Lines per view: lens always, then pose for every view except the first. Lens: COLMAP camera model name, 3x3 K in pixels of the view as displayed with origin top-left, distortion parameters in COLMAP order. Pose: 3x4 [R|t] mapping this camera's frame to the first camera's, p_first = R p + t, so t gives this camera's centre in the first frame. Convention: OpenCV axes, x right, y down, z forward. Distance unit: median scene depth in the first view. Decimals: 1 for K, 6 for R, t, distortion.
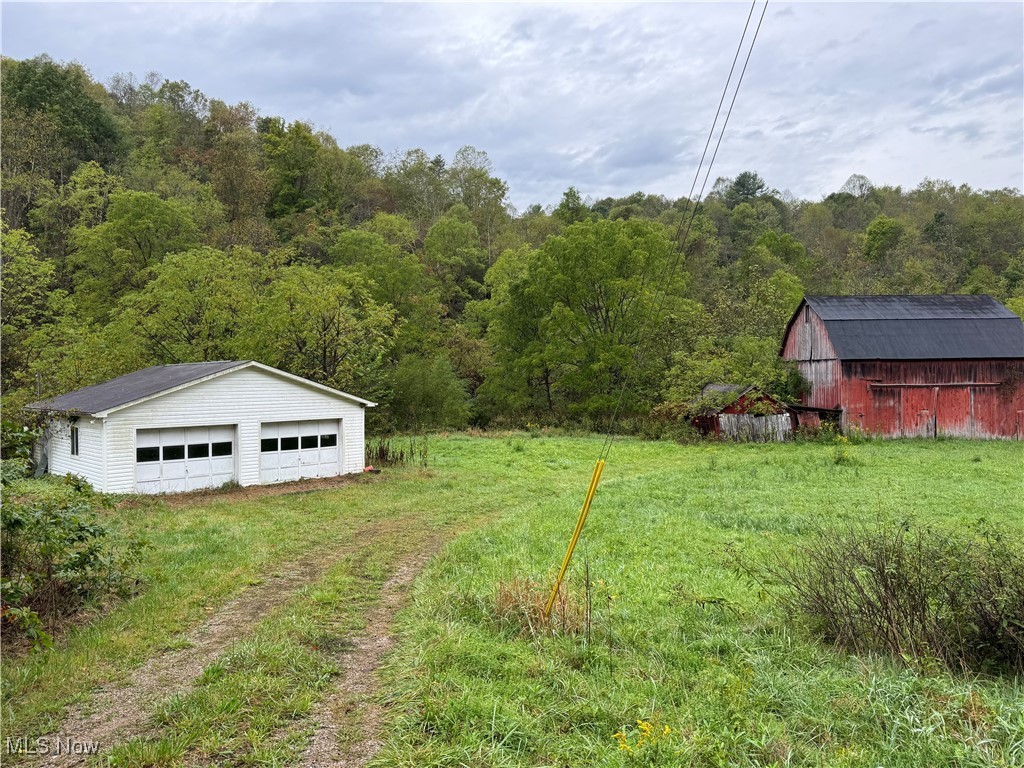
lens RADIAL K [[718.6, 0, 514.1], [0, 718.6, 388.3], [0, 0, 1]] dist [0.084856, -0.094543]
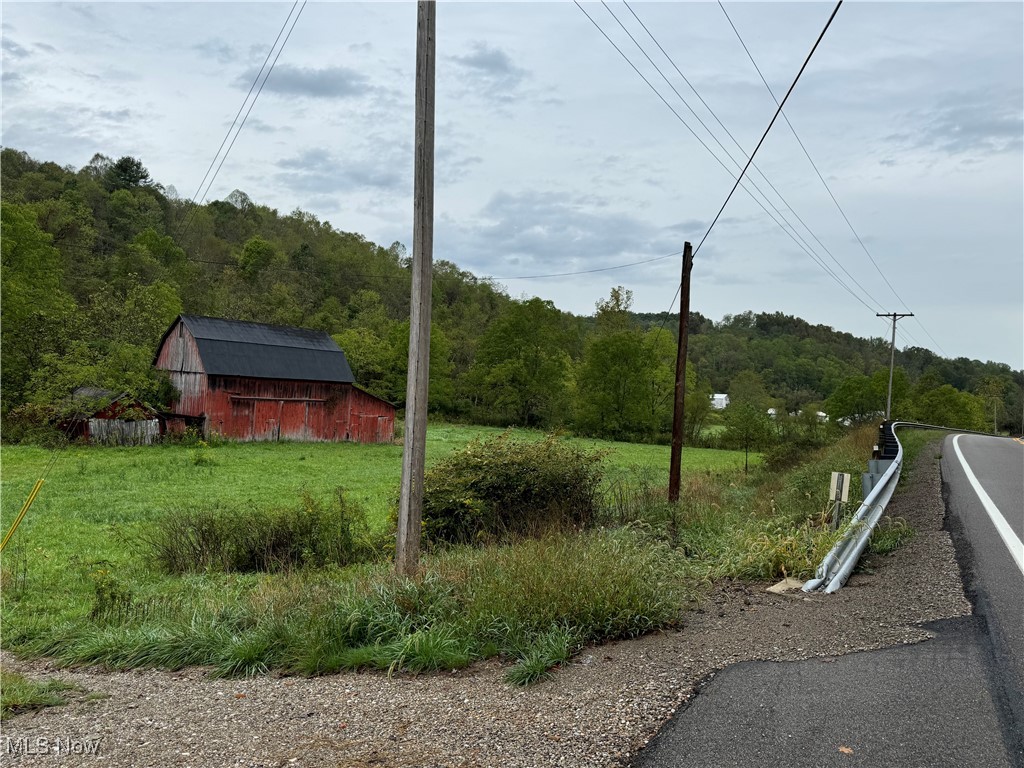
lens RADIAL K [[723.9, 0, 515.3], [0, 723.9, 389.0], [0, 0, 1]] dist [0.077991, -0.117528]
pose [[0.685457, 0.058337, 0.725773, -0.056983], [-0.062546, 0.997818, -0.021133, -0.020290], [-0.725422, -0.030909, 0.687610, -0.150169]]
